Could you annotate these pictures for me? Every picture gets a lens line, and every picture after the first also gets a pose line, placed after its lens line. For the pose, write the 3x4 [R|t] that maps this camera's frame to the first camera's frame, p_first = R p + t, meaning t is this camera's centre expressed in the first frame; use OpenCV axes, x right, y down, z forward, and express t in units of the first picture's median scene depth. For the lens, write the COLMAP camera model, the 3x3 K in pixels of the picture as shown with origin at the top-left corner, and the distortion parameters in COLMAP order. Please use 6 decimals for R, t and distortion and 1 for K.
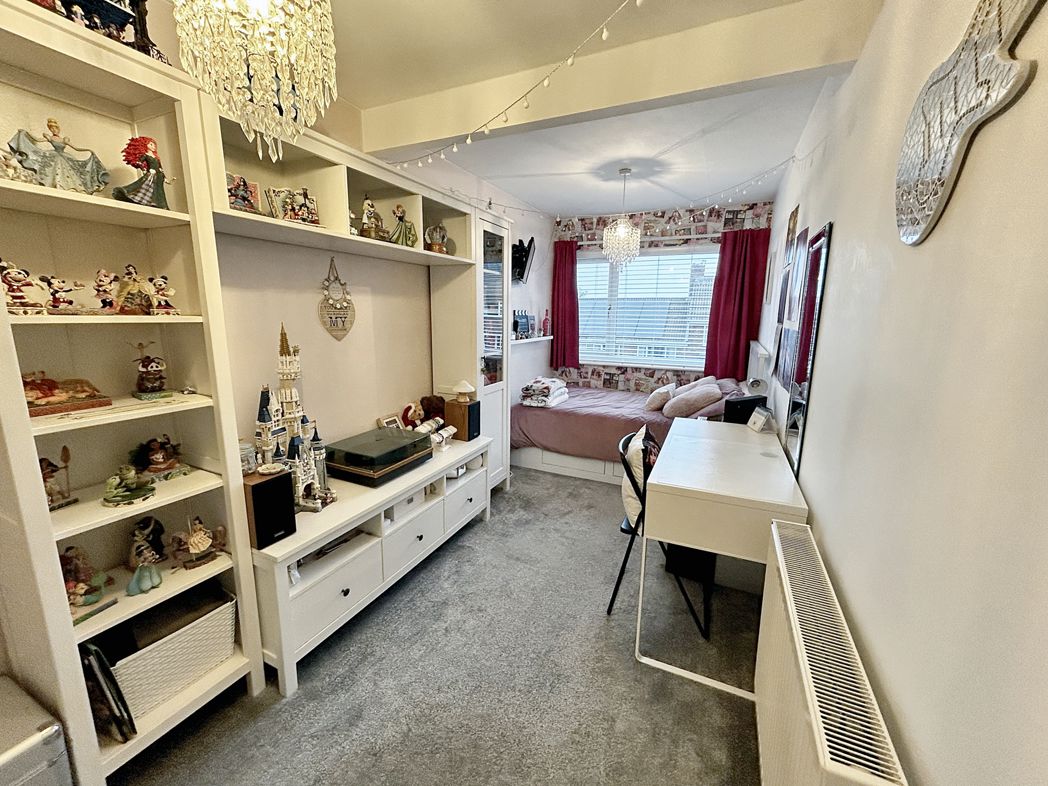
lens RADIAL K [[425.9, 0, 524.0], [0, 425.9, 393.0], [0, 0, 1]] dist [-0.001439, -0.000115]
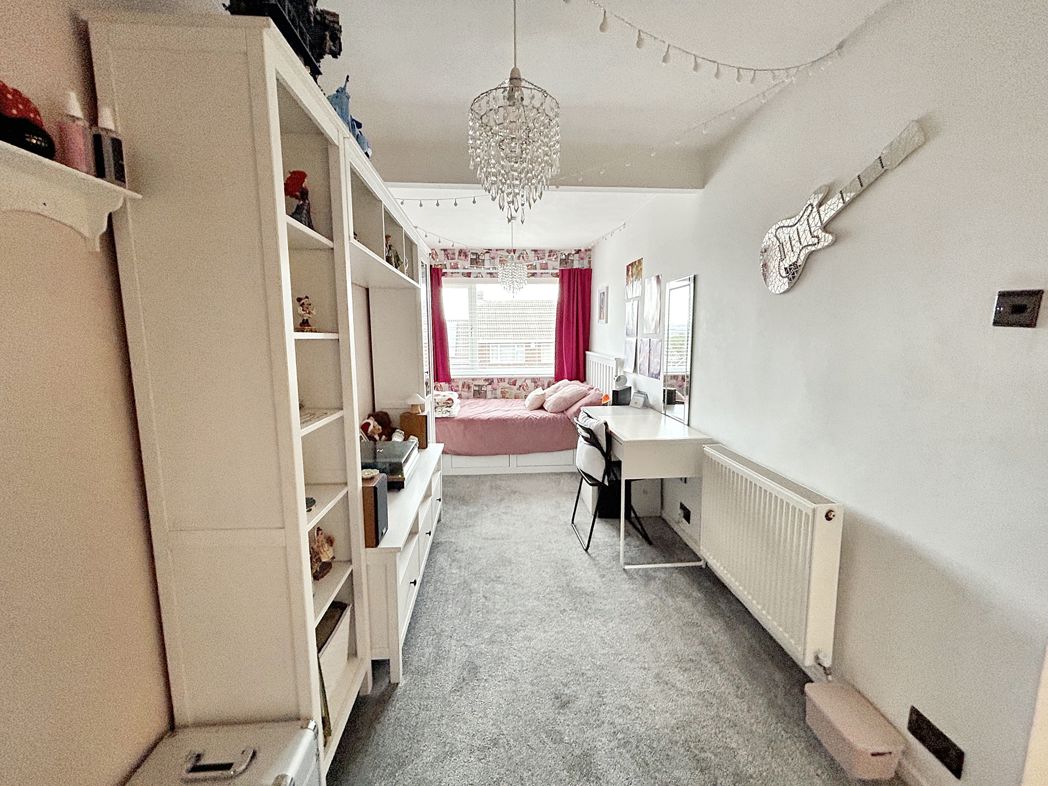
lens RADIAL K [[425.9, 0, 524.0], [0, 425.9, 393.0], [0, 0, 1]] dist [-0.001439, -0.000115]
pose [[0.870066, -0.082834, 0.485925, -0.287762], [0.106790, 0.994043, -0.021760, 0.014934], [-0.481228, 0.070825, 0.873730, -0.057010]]
